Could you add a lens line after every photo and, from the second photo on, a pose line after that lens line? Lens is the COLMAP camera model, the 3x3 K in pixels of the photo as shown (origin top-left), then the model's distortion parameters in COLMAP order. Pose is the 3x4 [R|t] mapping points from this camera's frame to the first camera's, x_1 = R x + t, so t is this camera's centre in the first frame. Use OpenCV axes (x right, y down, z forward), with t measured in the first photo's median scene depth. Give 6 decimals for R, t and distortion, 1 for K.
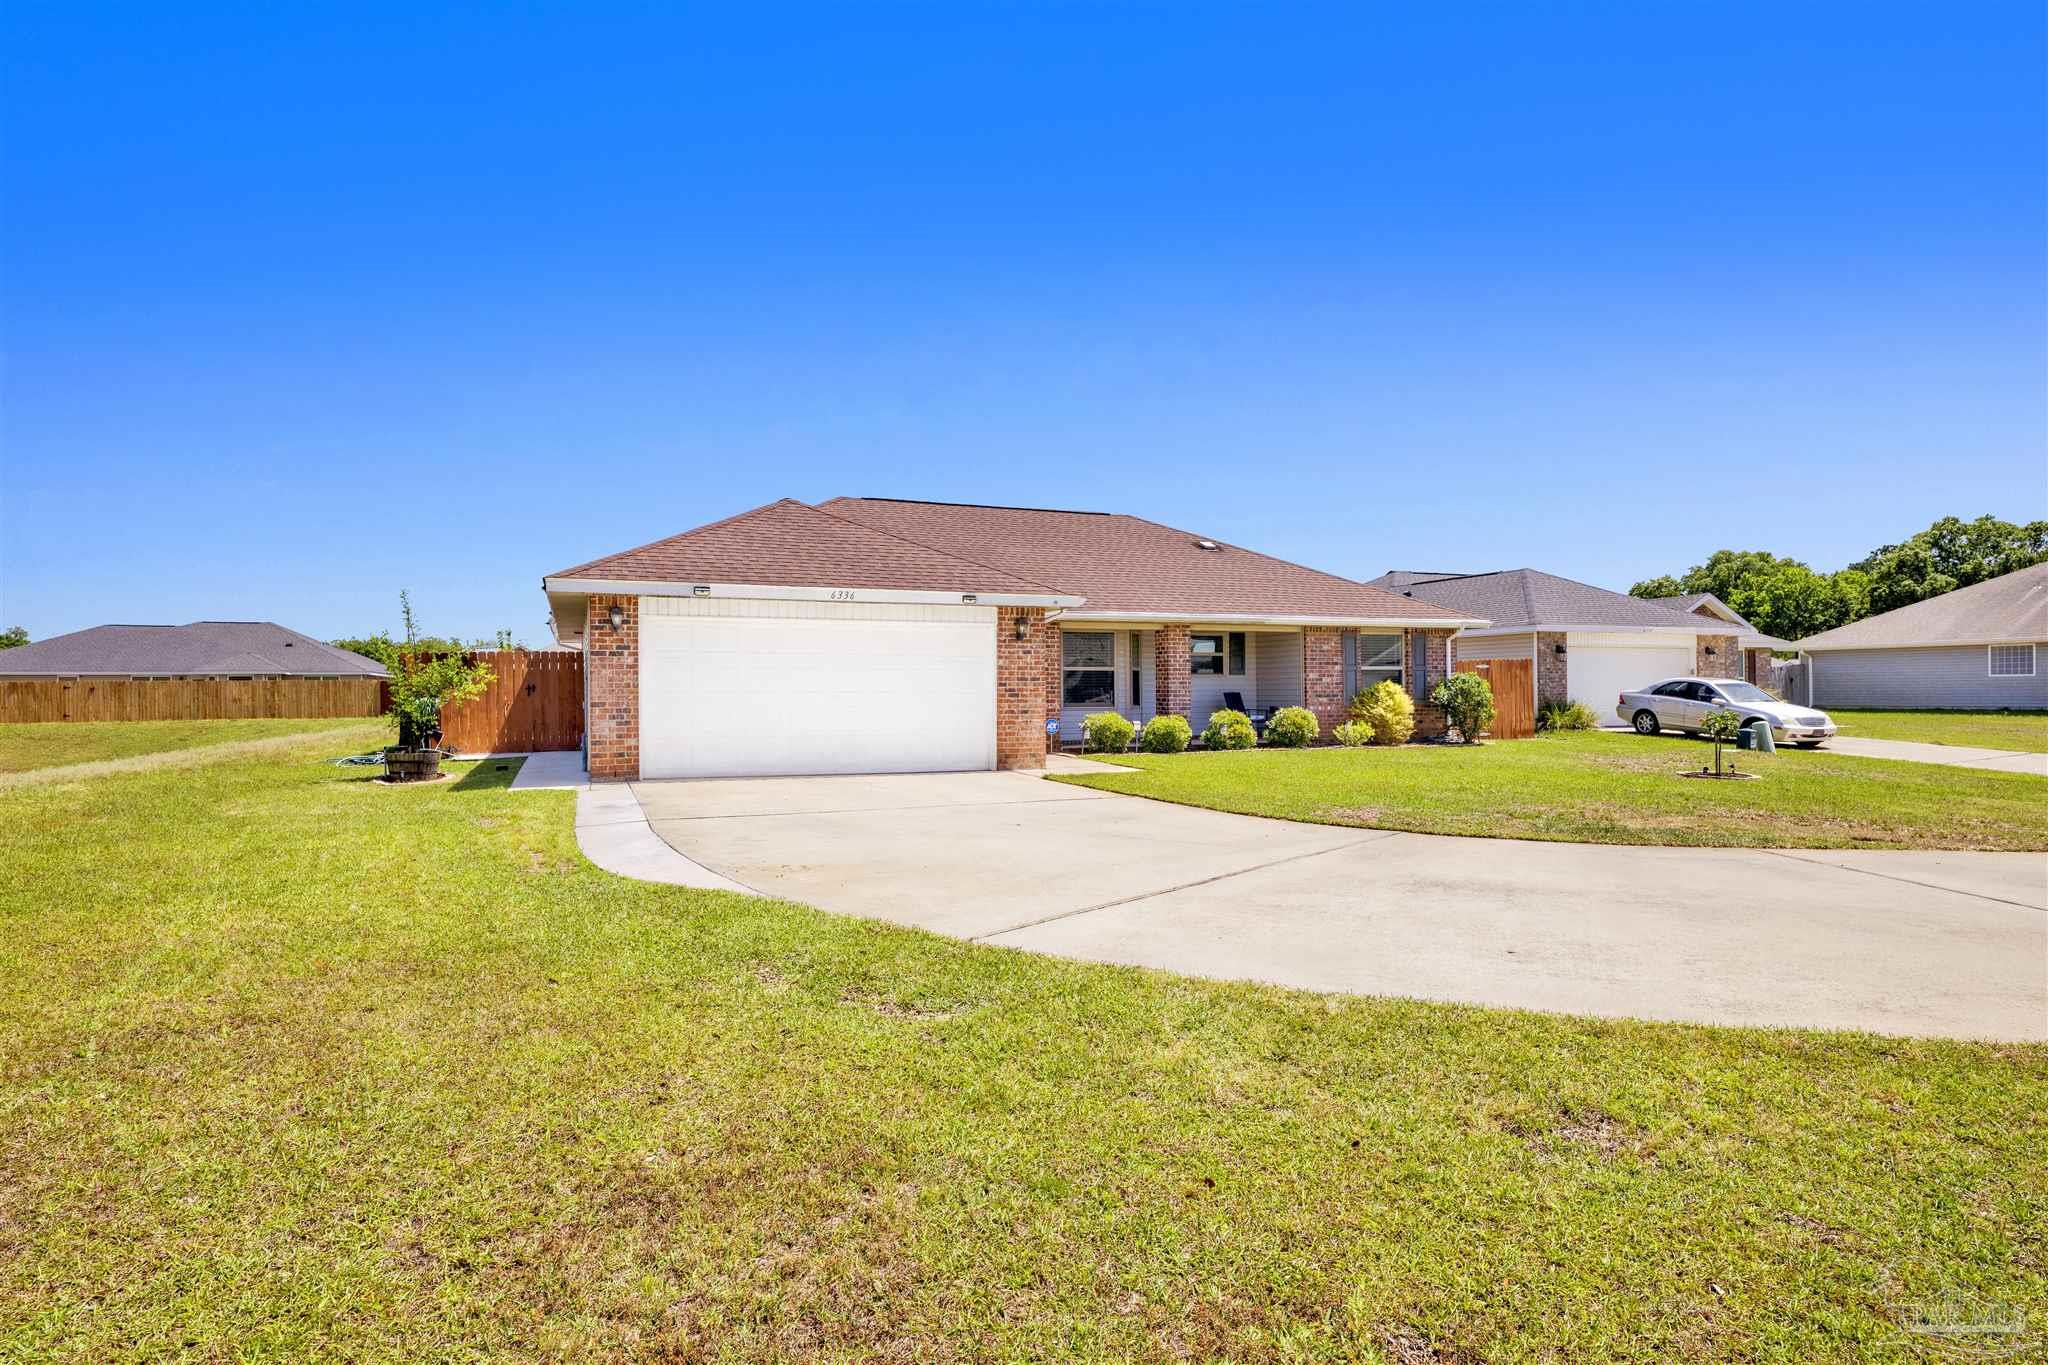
lens RADIAL K [[1112.1, 0, 1056.9], [0, 1112.1, 714.0], [0, 0, 1]] dist [0.007994, 0.000529]
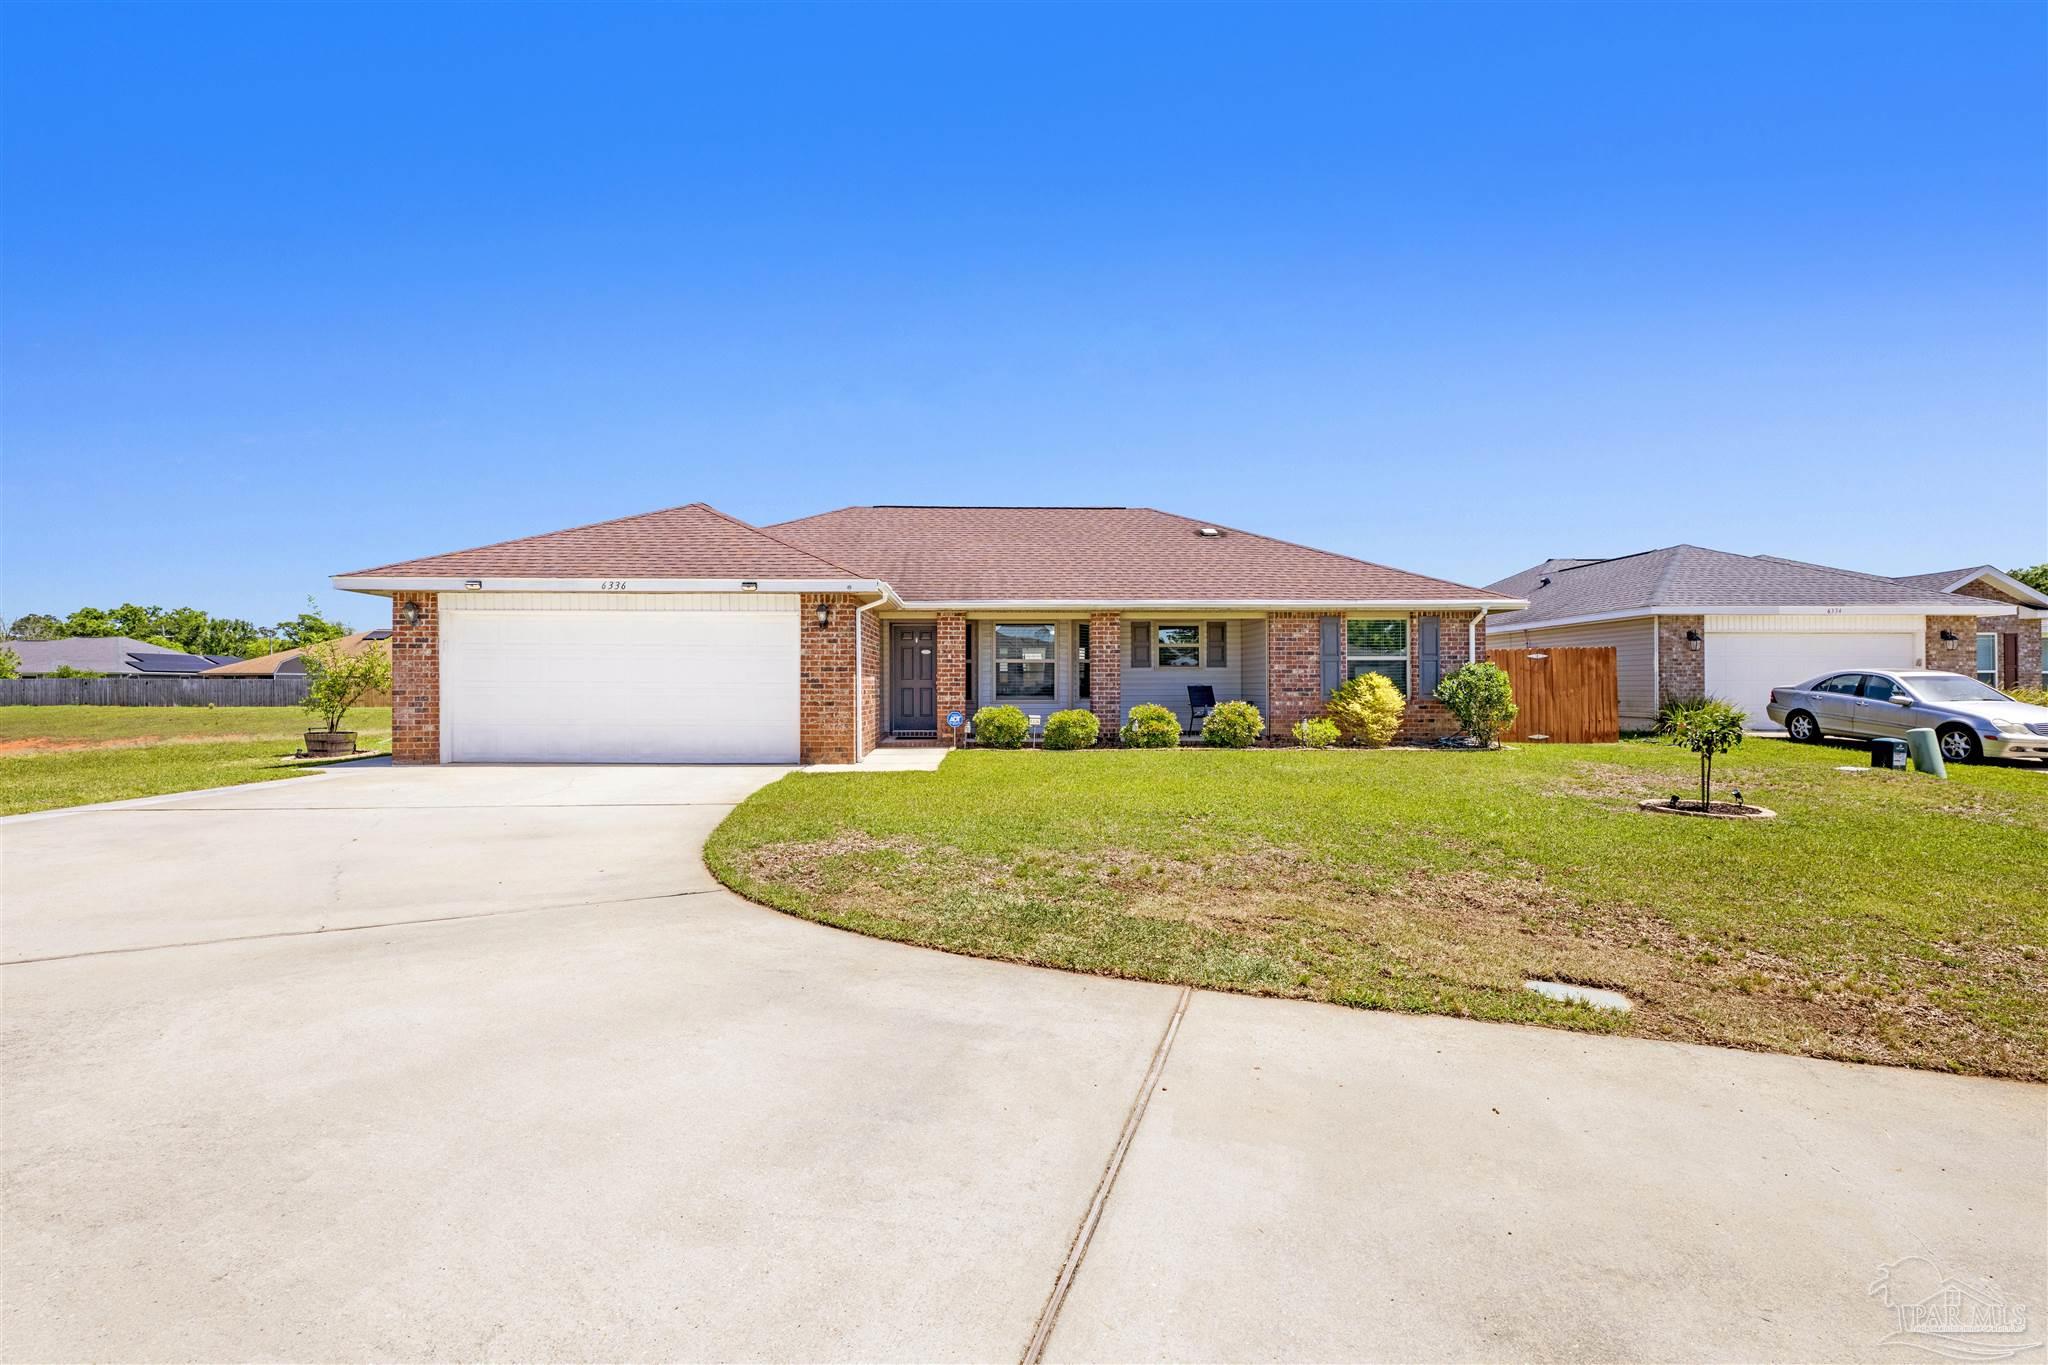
lens RADIAL K [[900.6, 0, 1037.5], [0, 900.6, 685.0], [0, 0, 1]] dist [-0.000796, -0.000232]
pose [[0.932995, 0.002045, -0.359882, 0.309071], [-0.010491, 0.999713, -0.021517, -0.002517], [0.359735, 0.023851, 0.932750, 0.261683]]
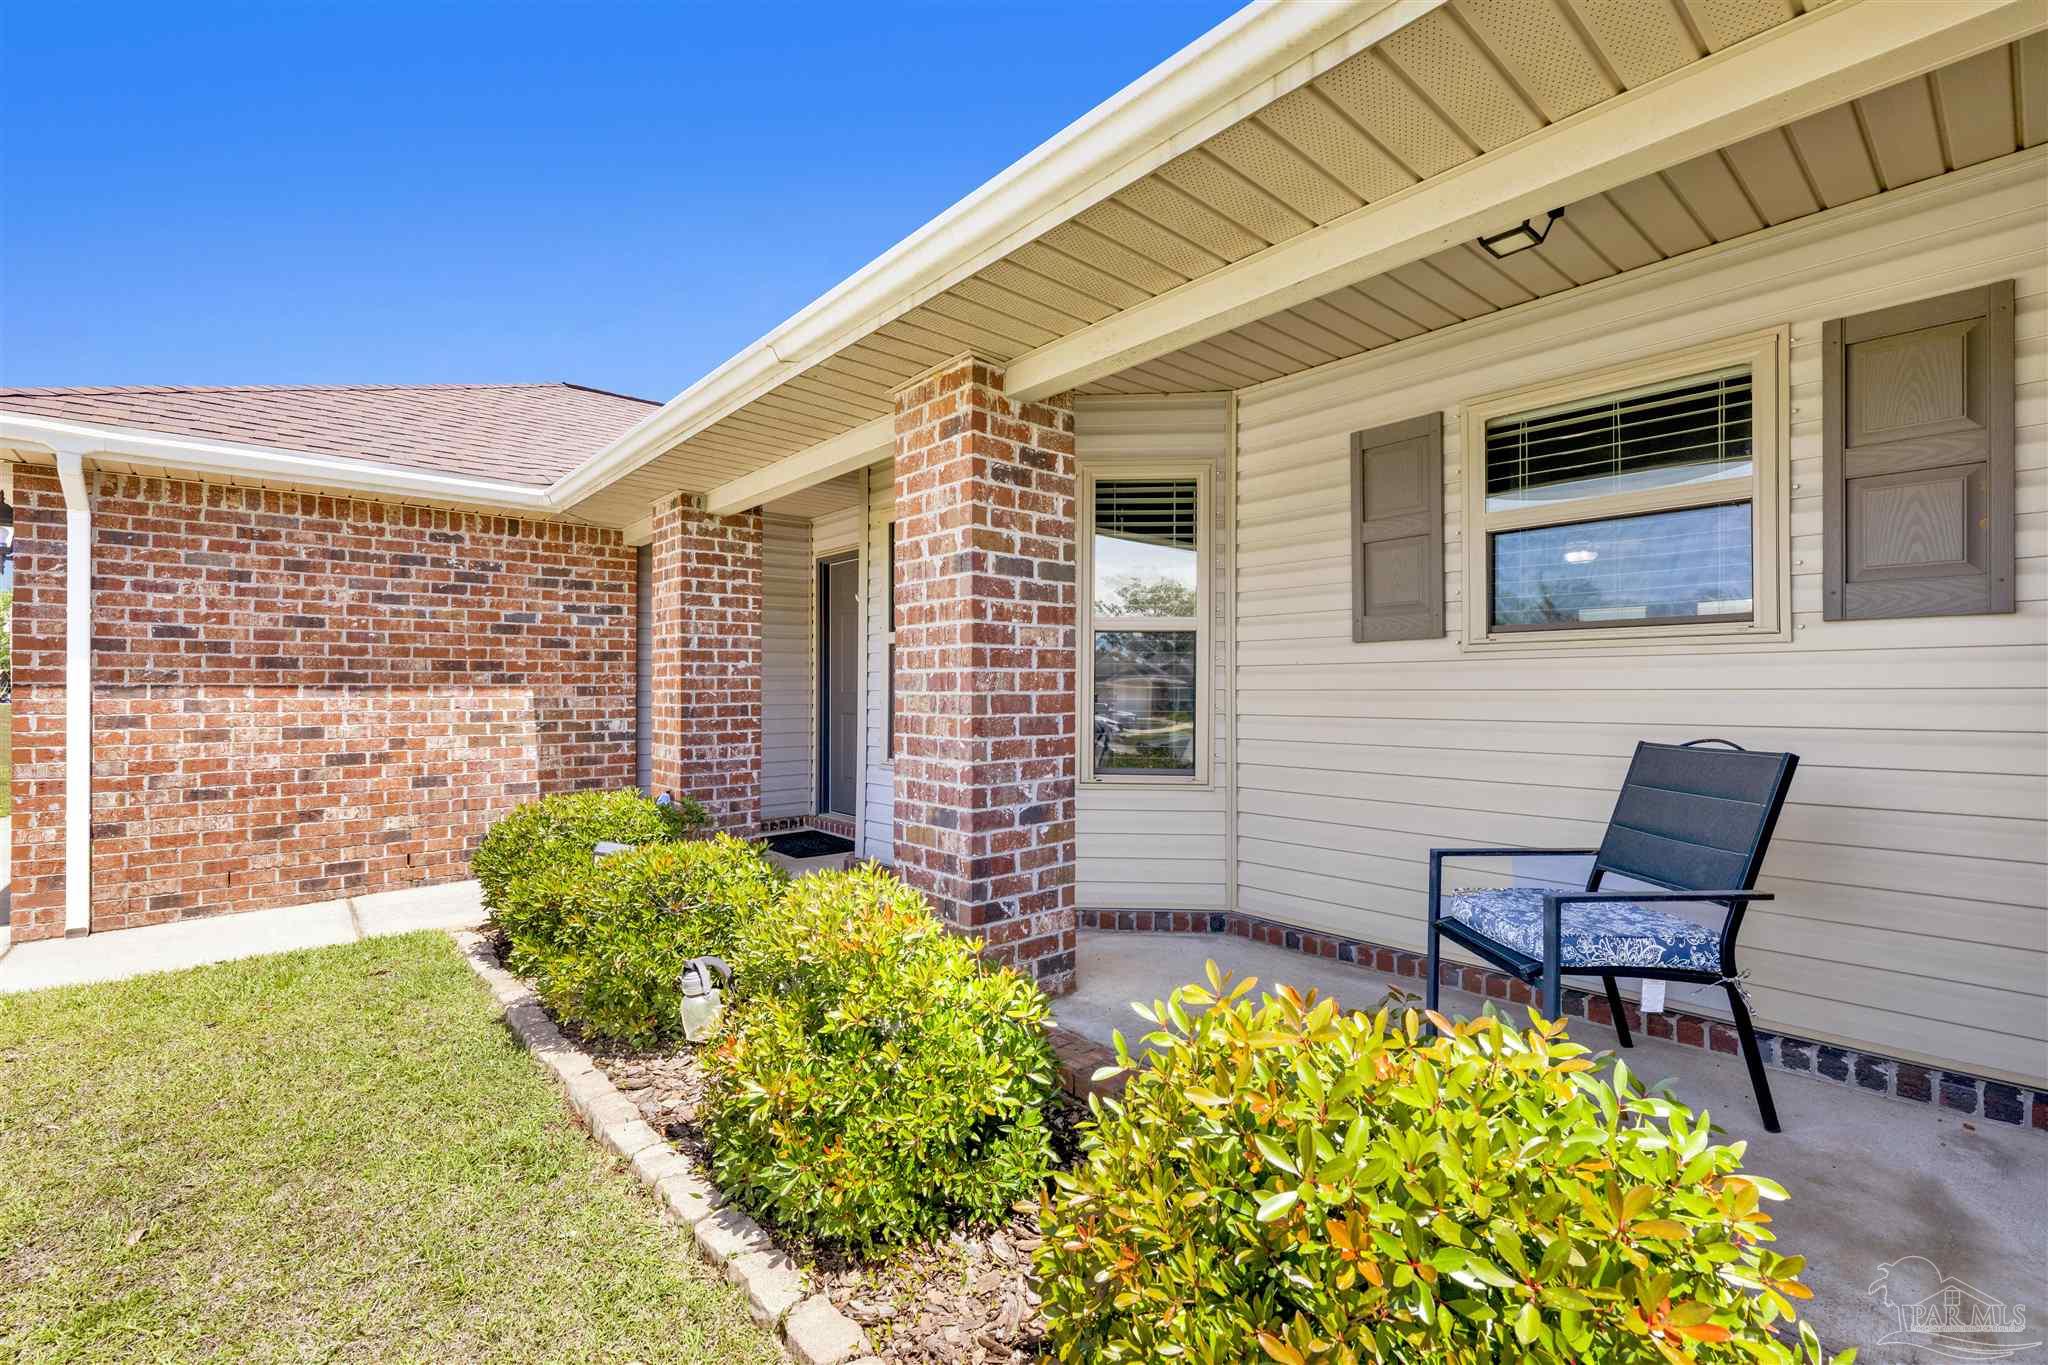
lens RADIAL K [[900.6, 0, 1030.4], [0, 900.6, 687.8], [0, 0, 1]] dist [-0.000796, -0.000232]
pose [[0.286290, 0.002440, -0.958140, 0.249810], [-0.020803, 0.999777, -0.003670, -0.024839], [0.957917, 0.020983, 0.286277, 0.919025]]
